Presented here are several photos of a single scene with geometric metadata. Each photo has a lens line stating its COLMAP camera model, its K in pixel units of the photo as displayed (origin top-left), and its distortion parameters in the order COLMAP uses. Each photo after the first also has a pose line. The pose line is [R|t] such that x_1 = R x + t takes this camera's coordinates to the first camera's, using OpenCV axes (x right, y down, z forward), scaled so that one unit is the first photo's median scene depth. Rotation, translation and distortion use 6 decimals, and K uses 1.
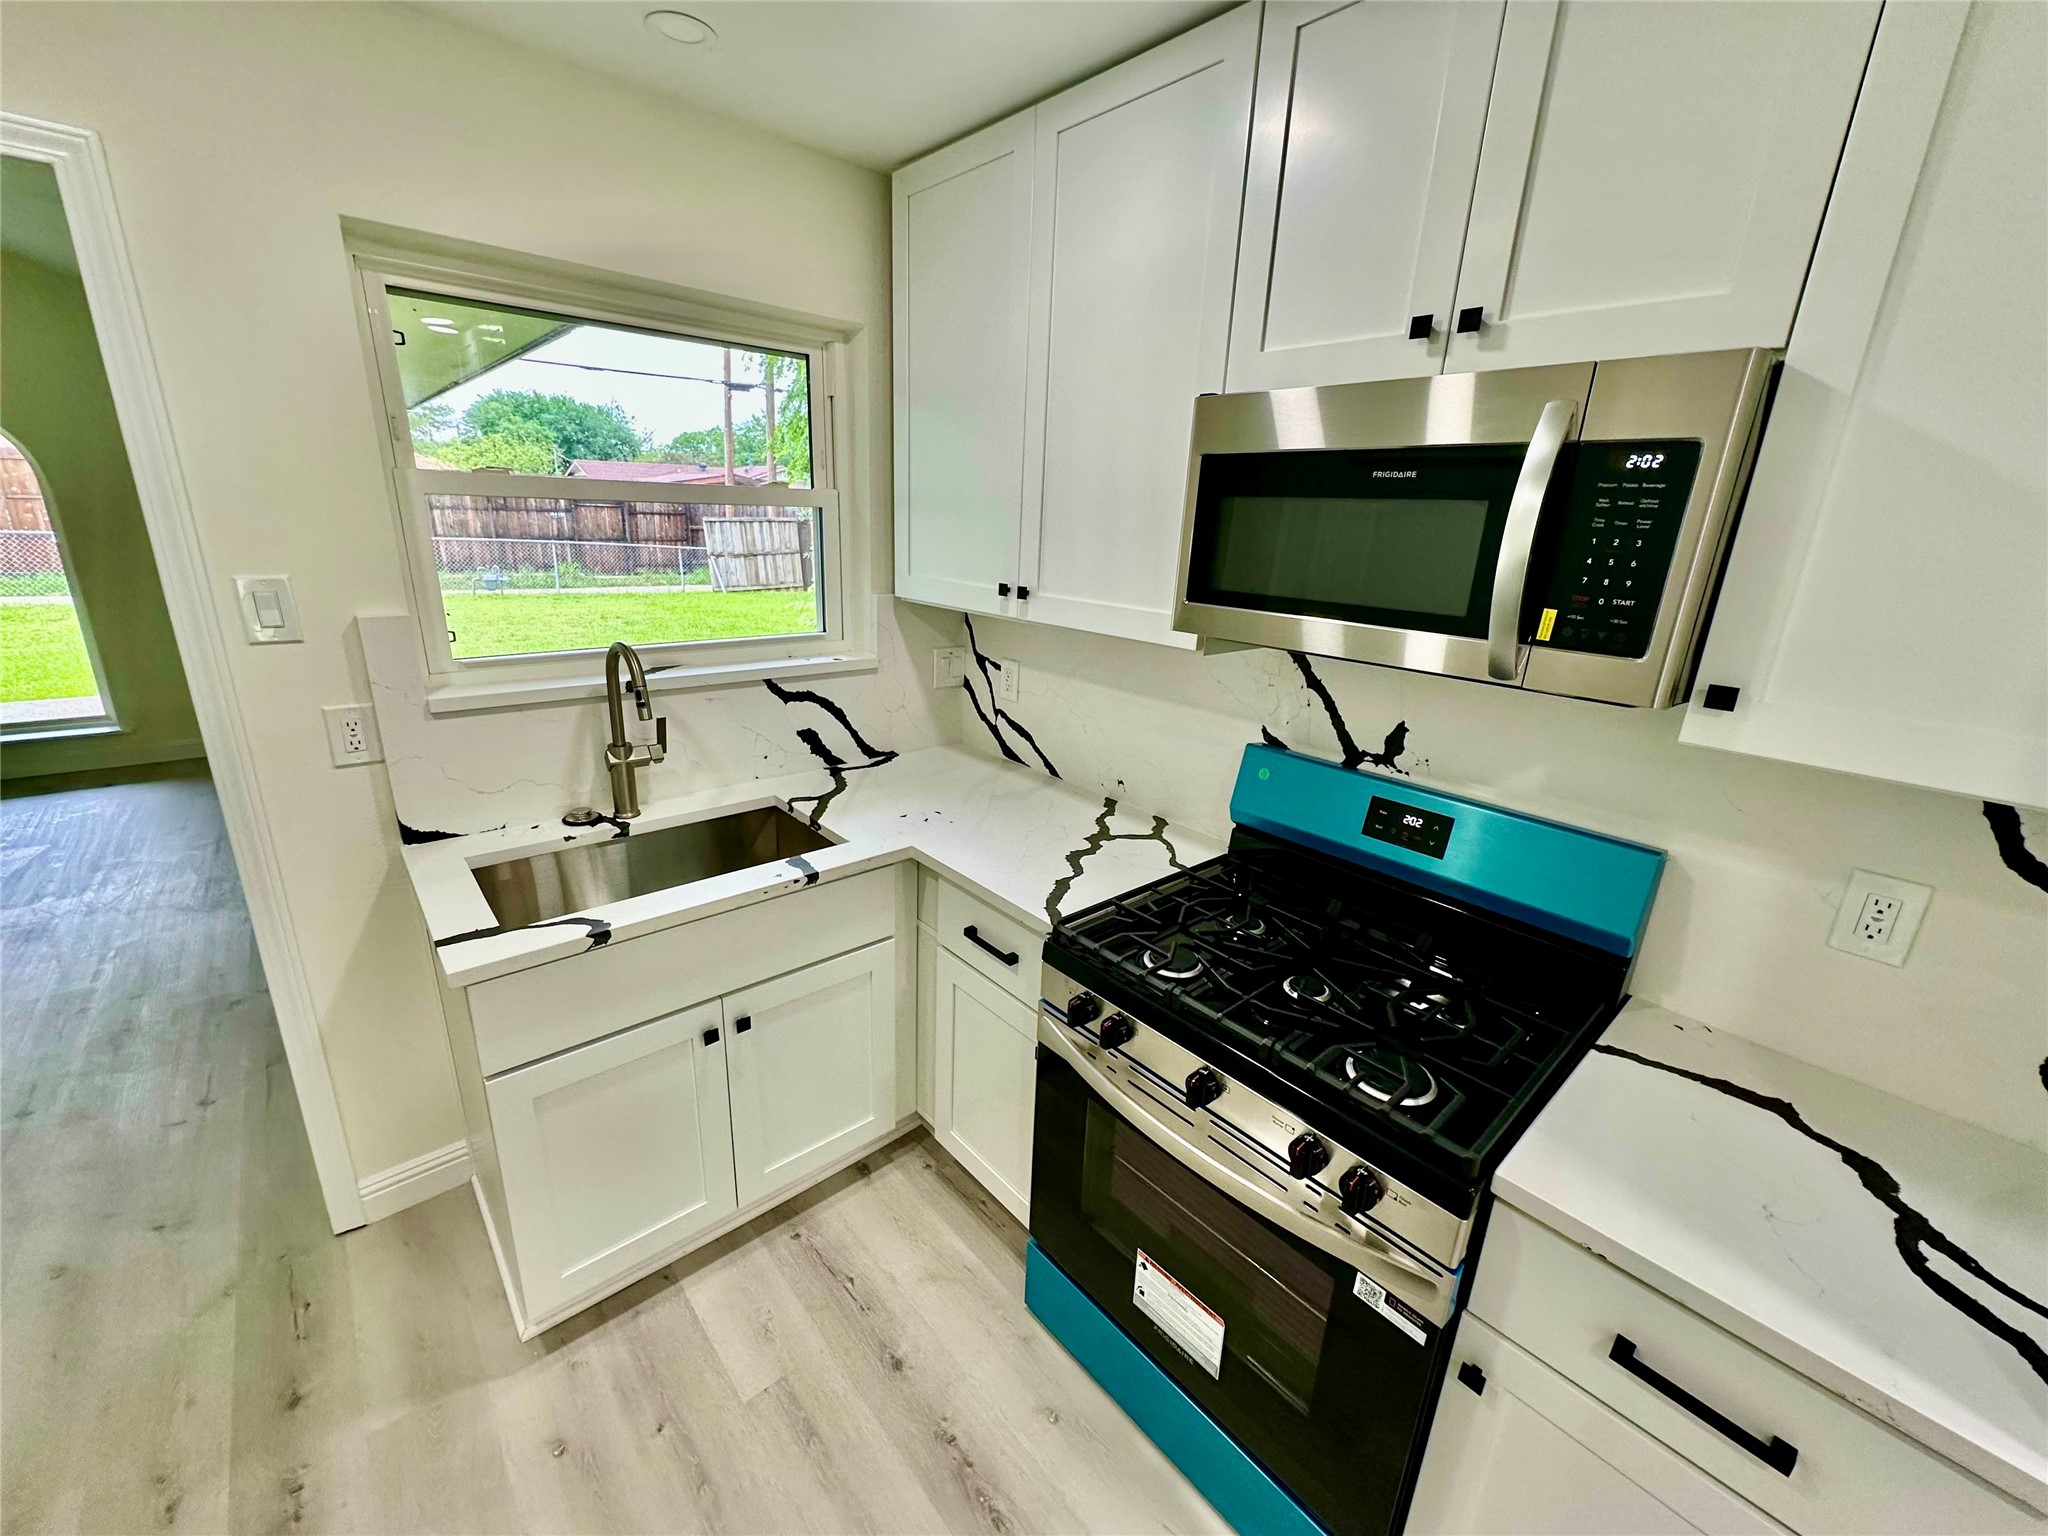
lens RADIAL K [[824.3, 0, 1024.0], [0, 824.3, 768.0], [0, 0, 1]] dist [-0.001750, -0.000252]
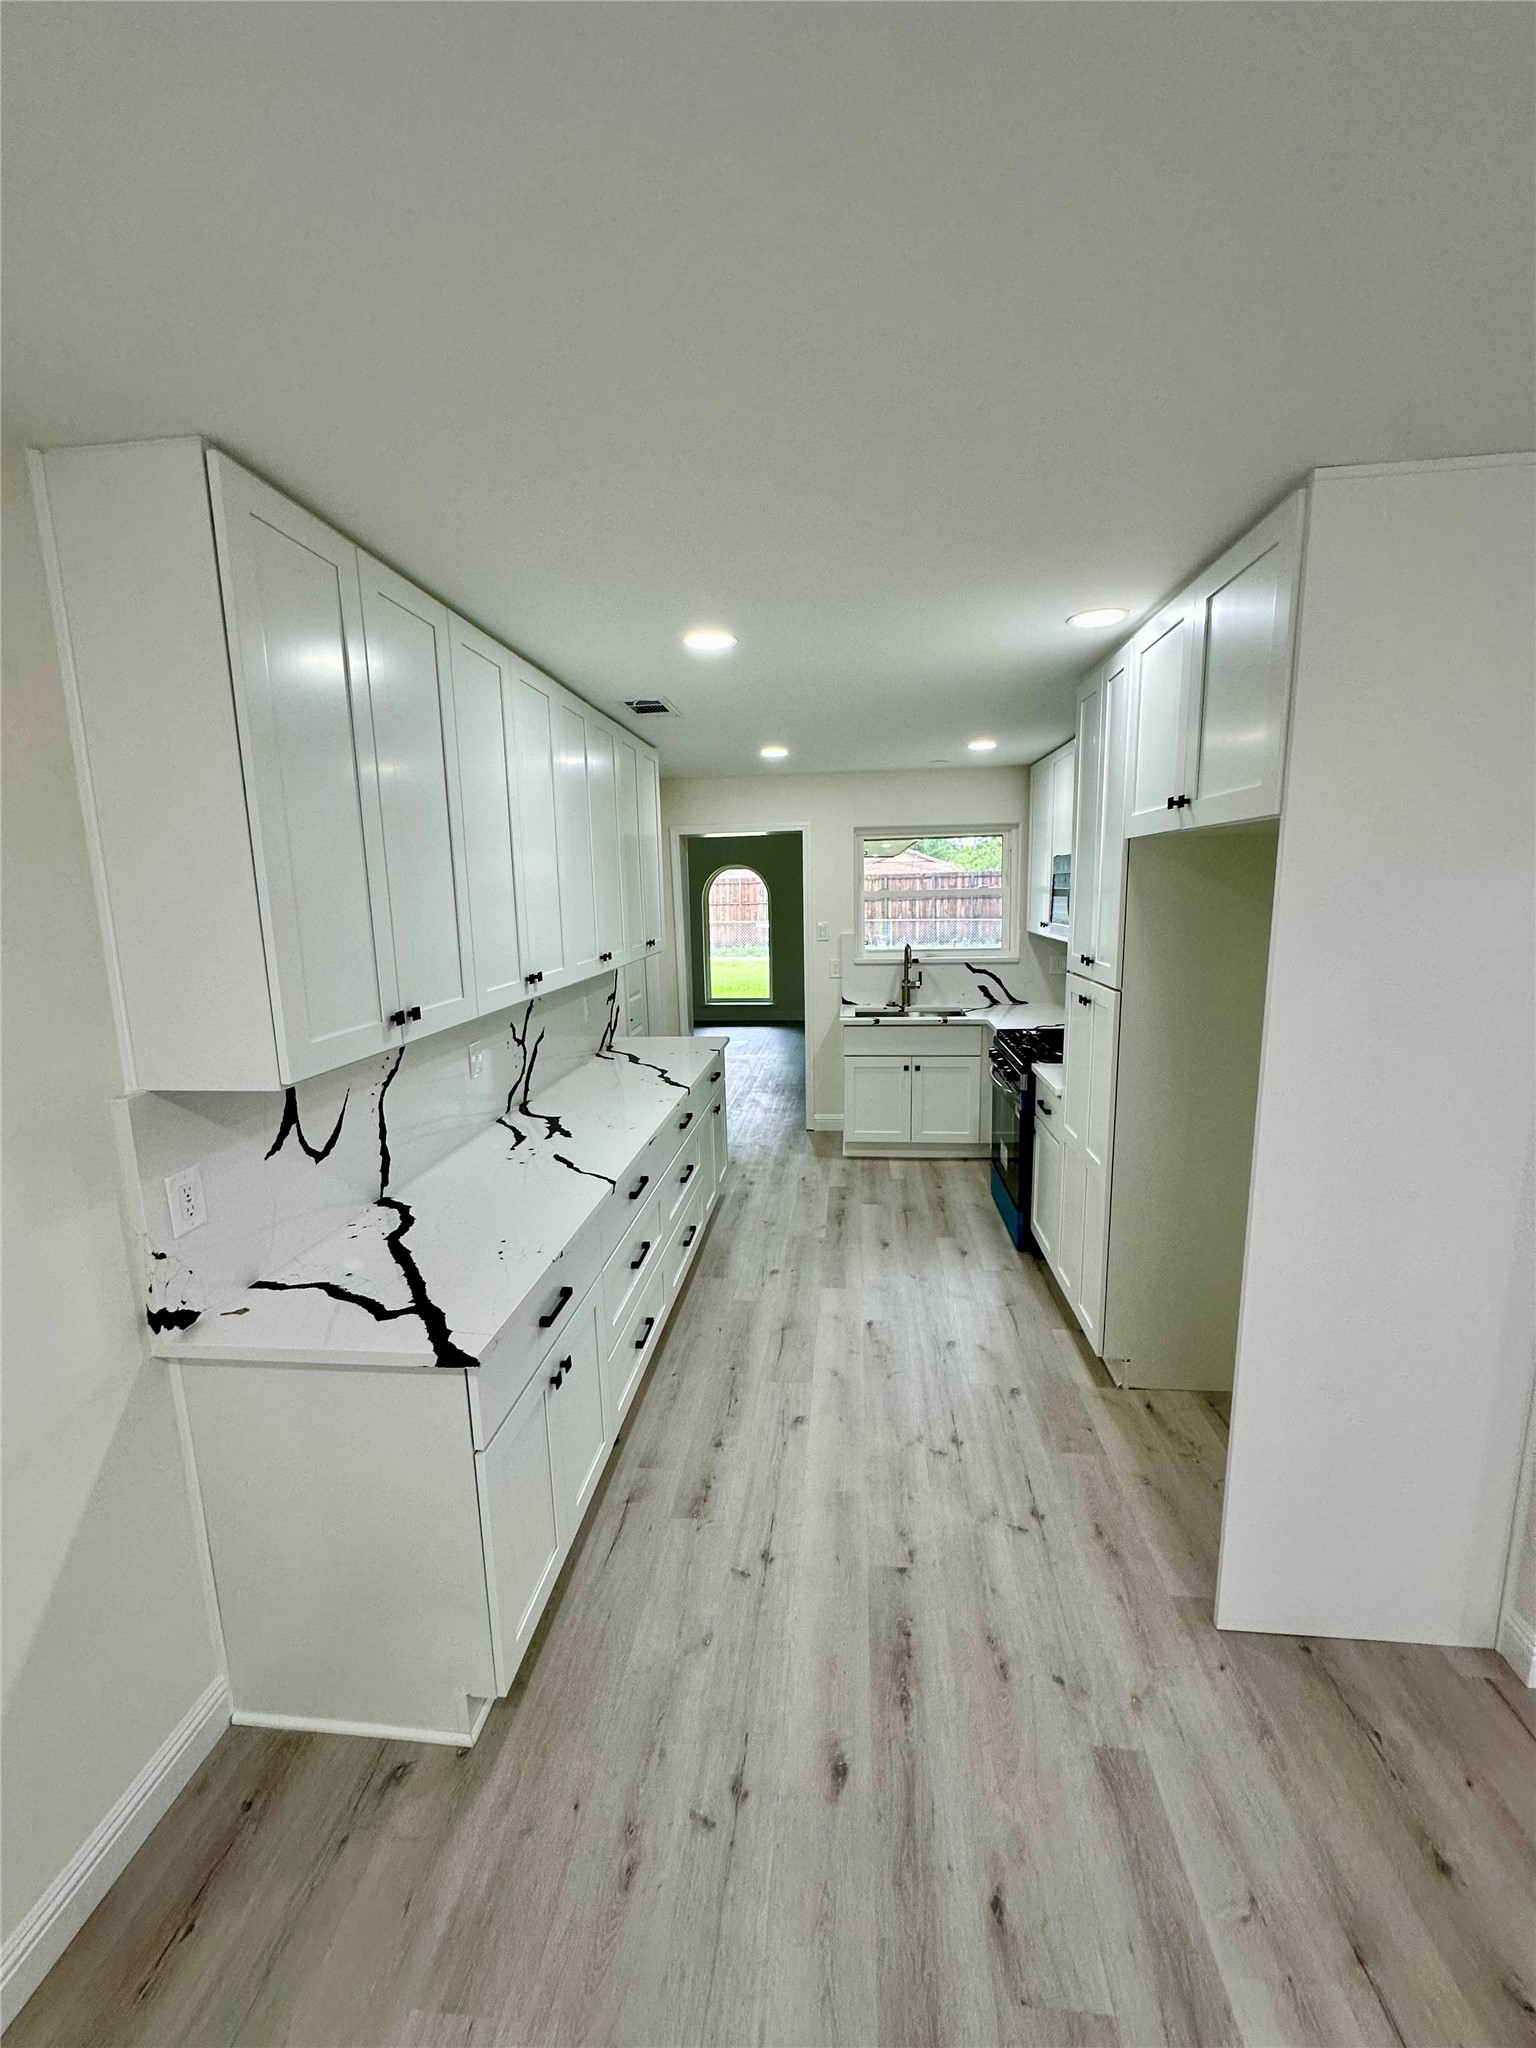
lens RADIAL K [[818.6, 0, 768.0], [0, 818.6, 1024.0], [0, 0, 1]] dist [-0.001281, -0.000018]
pose [[0.669687, 0.066808, -0.739632, 1.159534], [-0.171511, 0.982935, -0.066507, 0.350279], [0.722567, 0.171394, 0.669717, -1.096815]]
